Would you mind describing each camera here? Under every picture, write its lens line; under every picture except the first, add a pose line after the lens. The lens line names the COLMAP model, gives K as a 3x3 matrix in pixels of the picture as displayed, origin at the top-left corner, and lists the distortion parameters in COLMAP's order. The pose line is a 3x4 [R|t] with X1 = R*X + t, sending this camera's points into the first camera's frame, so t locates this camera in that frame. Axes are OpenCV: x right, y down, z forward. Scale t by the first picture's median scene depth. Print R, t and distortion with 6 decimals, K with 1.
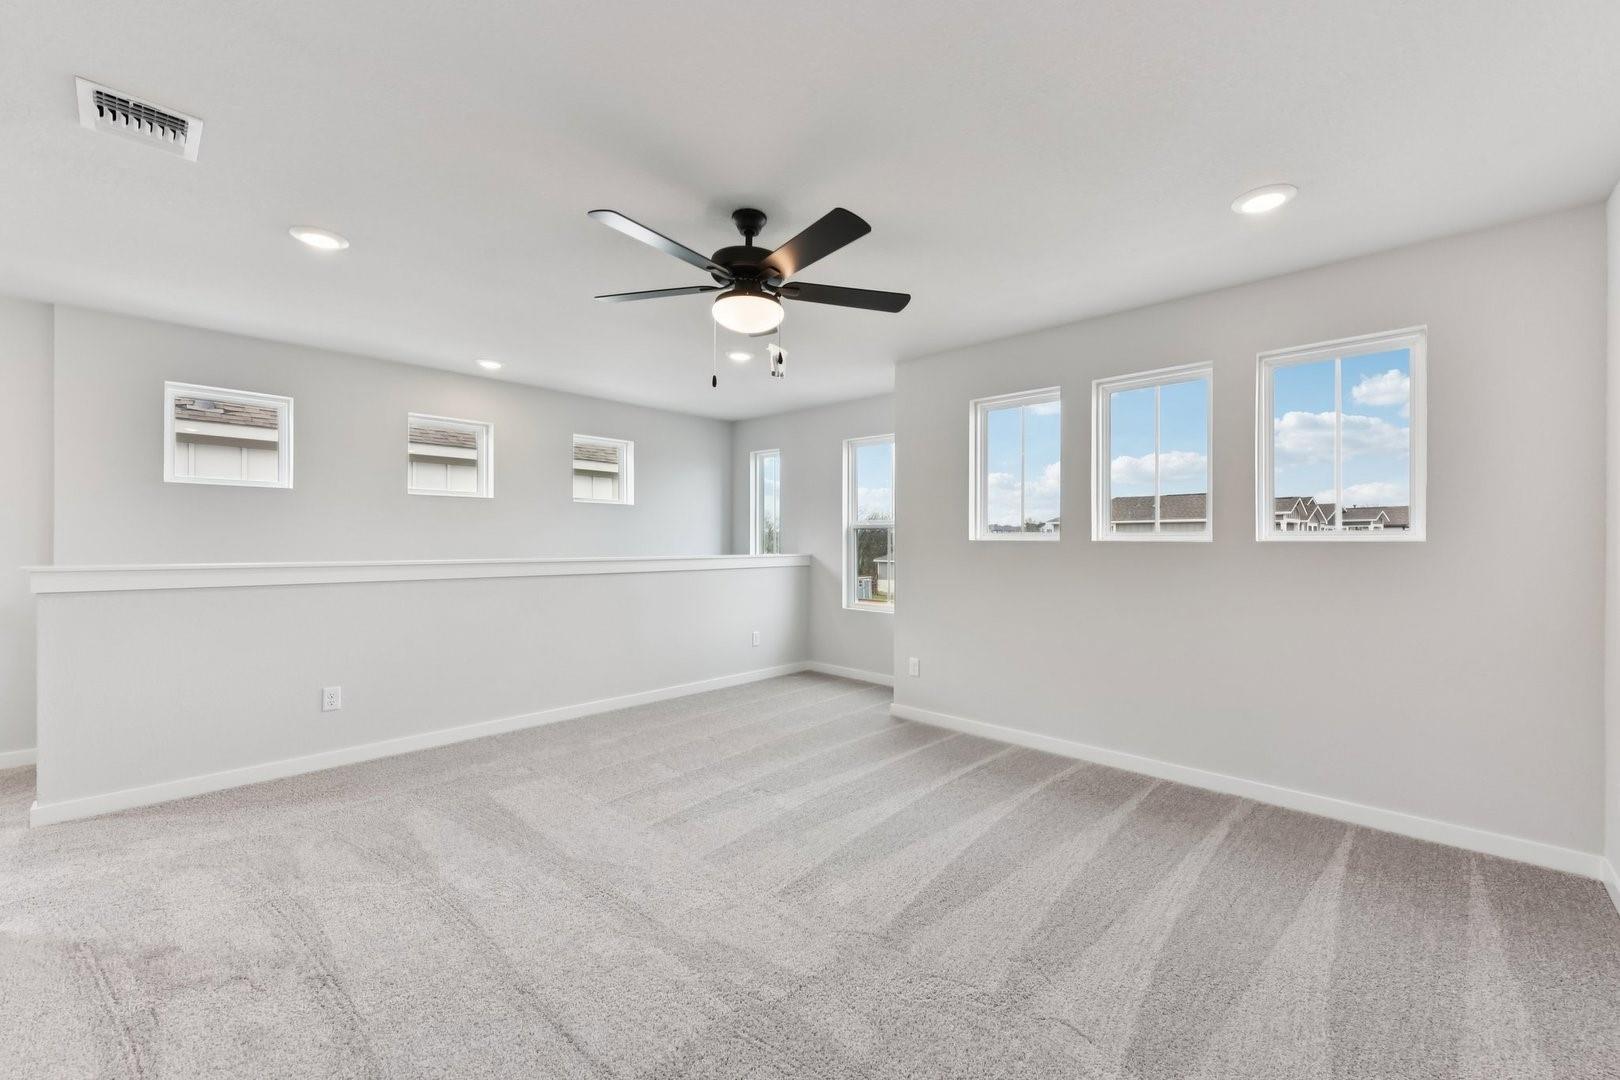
lens RADIAL K [[653.8, 0, 810.0], [0, 653.8, 540.0], [0, 0, 1]] dist [0.005035, 0.000307]
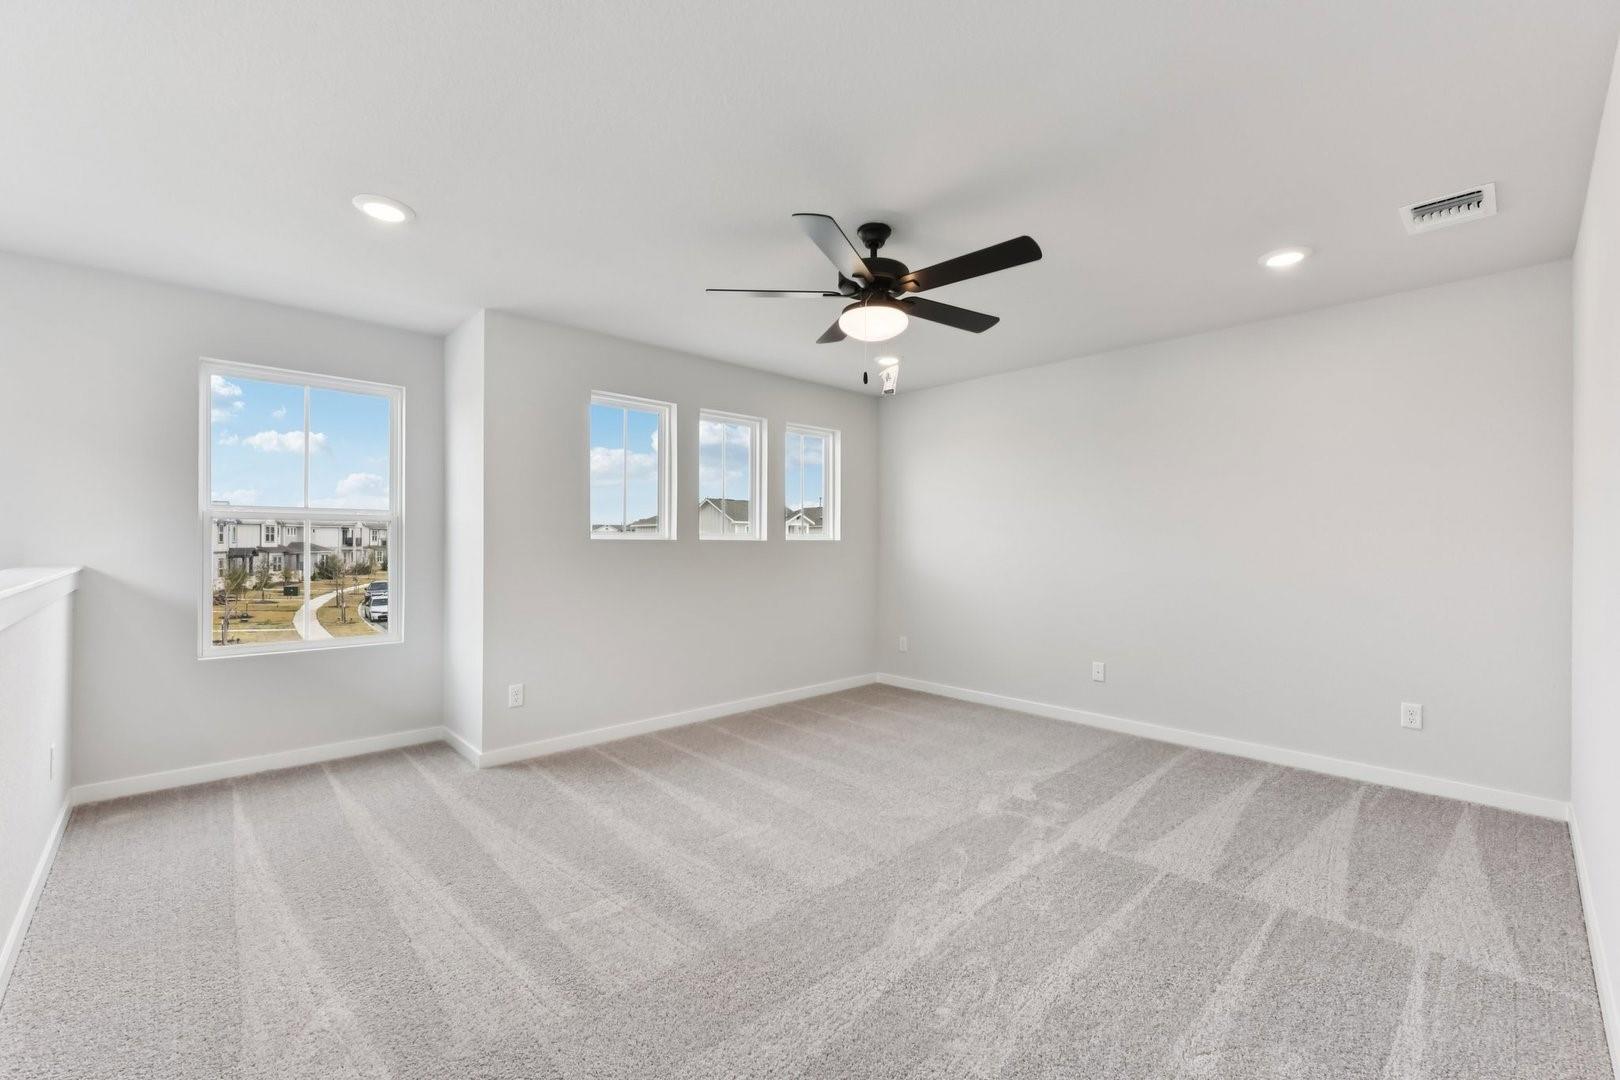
lens RADIAL K [[672.5, 0, 810.0], [0, 672.5, 540.0], [0, 0, 1]] dist [0.000444, -0.000005]
pose [[0.039924, -0.004521, 0.999193, -0.759454], [-0.008883, 0.999949, 0.004879, -0.006536], [-0.999163, -0.009070, 0.039882, 0.698467]]
